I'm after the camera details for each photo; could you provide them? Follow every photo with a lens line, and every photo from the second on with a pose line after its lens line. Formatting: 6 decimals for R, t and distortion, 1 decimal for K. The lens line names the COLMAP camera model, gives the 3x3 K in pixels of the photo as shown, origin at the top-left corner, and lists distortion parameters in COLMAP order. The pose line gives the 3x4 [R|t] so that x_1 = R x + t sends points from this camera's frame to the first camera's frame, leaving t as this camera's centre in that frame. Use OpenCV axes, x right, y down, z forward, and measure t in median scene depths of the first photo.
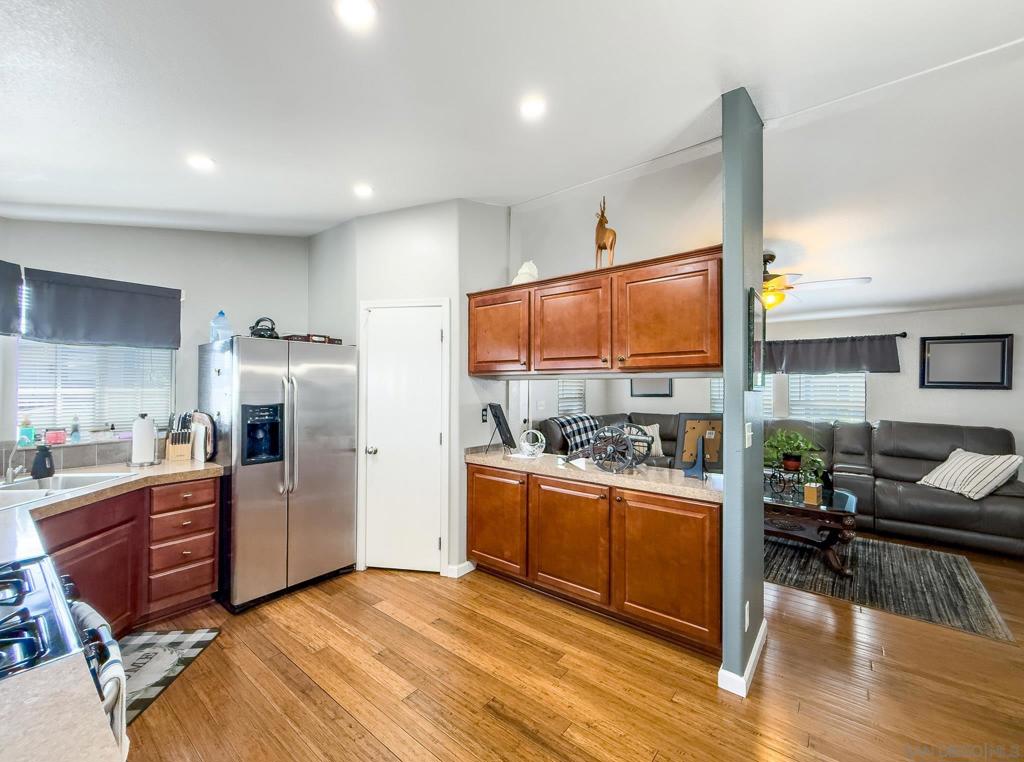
lens RADIAL K [[421.7, 0, 511.3], [0, 421.7, 379.6], [0, 0, 1]] dist [0.001038, -0.000003]
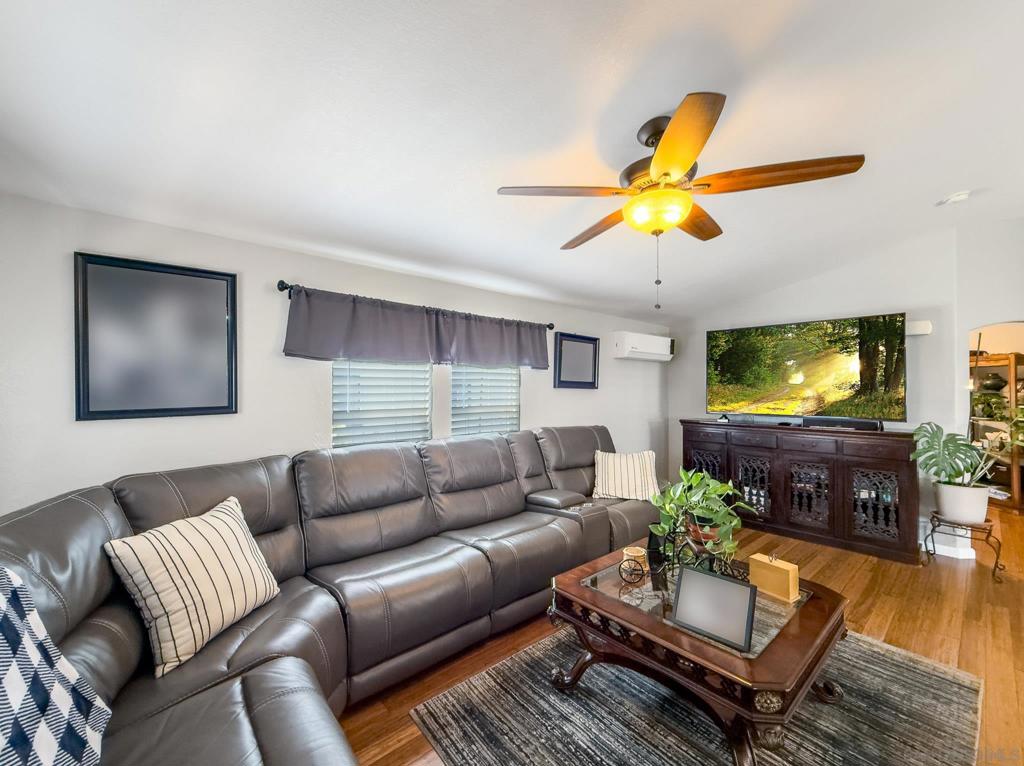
lens RADIAL K [[413.9, 0, 507.5], [0, 413.9, 387.9], [0, 0, 1]] dist [0.000619, 0.000037]
pose [[0.180772, -0.008308, 0.983490, 0.127605], [-0.016917, 0.999790, 0.011555, 0.019292], [-0.983380, -0.018726, 0.180594, 1.499820]]
